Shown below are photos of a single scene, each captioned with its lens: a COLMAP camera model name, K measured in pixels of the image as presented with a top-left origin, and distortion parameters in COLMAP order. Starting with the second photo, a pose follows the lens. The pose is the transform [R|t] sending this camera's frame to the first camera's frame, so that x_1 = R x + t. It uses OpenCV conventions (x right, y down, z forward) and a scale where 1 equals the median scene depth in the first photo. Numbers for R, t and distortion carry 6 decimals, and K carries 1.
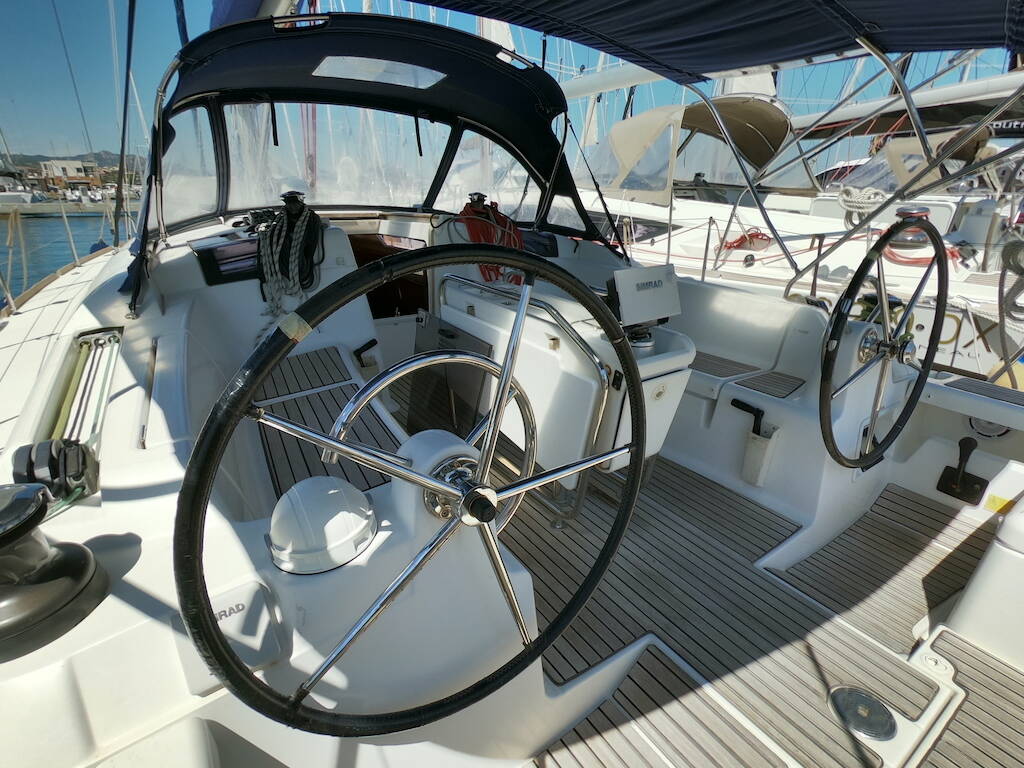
lens RADIAL K [[517.6, 0, 512.0], [0, 517.6, 384.0], [0, 0, 1]] dist [0.002586, 0.000794]
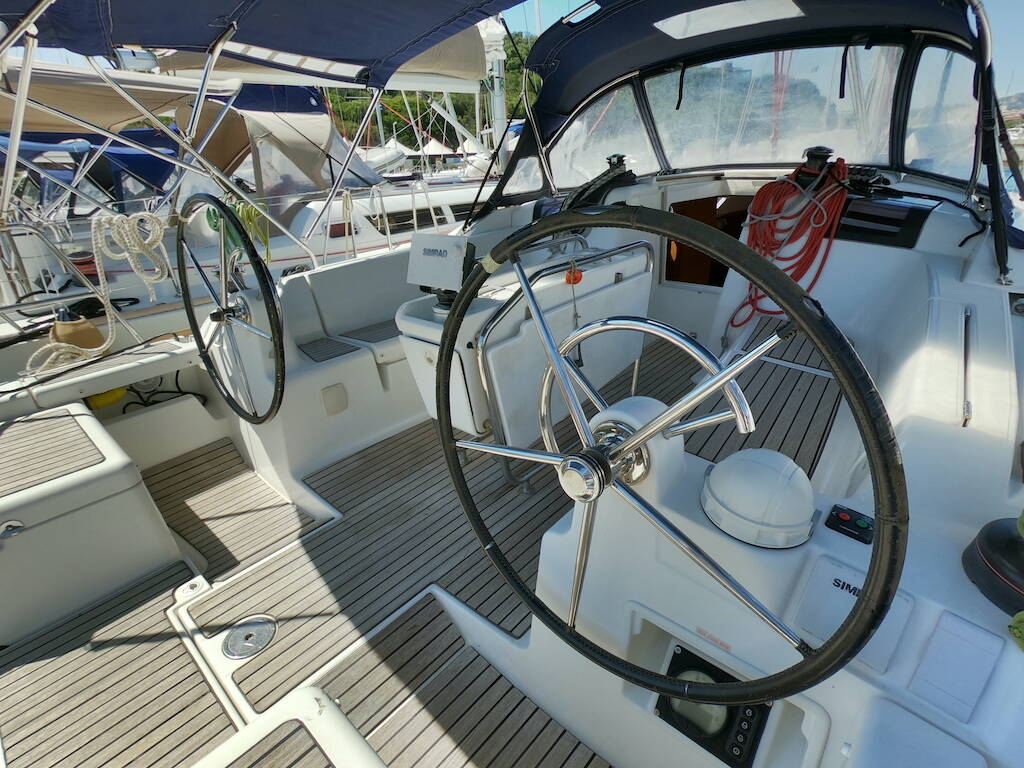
lens RADIAL K [[517.6, 0, 512.0], [0, 517.6, 384.0], [0, 0, 1]] dist [0.002586, 0.000794]
pose [[0.226191, 0.376445, -0.898403, 0.732244], [-0.303297, 0.903676, 0.302293, -0.172815], [0.925661, 0.204107, 0.318577, 0.479948]]
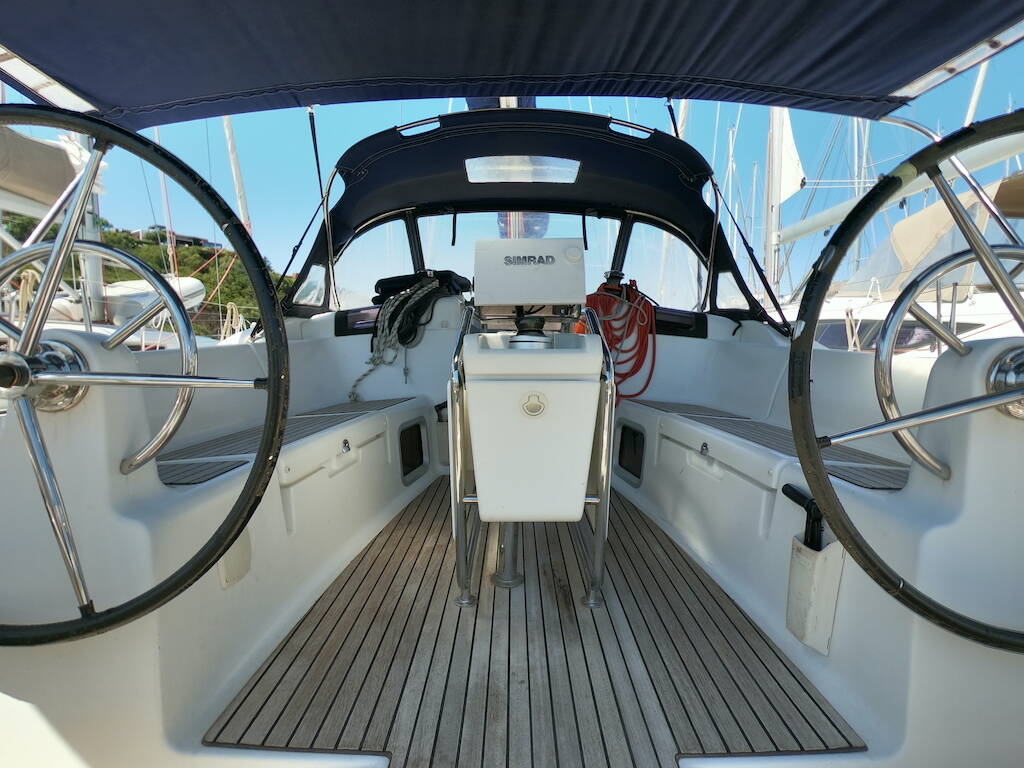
lens RADIAL K [[517.6, 0, 512.0], [0, 517.6, 384.0], [0, 0, 1]] dist [0.002586, 0.000794]
pose [[0.820193, 0.040217, -0.570672, 0.378249], [-0.201399, 0.953967, -0.222229, 0.087185], [0.535465, 0.297203, 0.790536, 0.242972]]
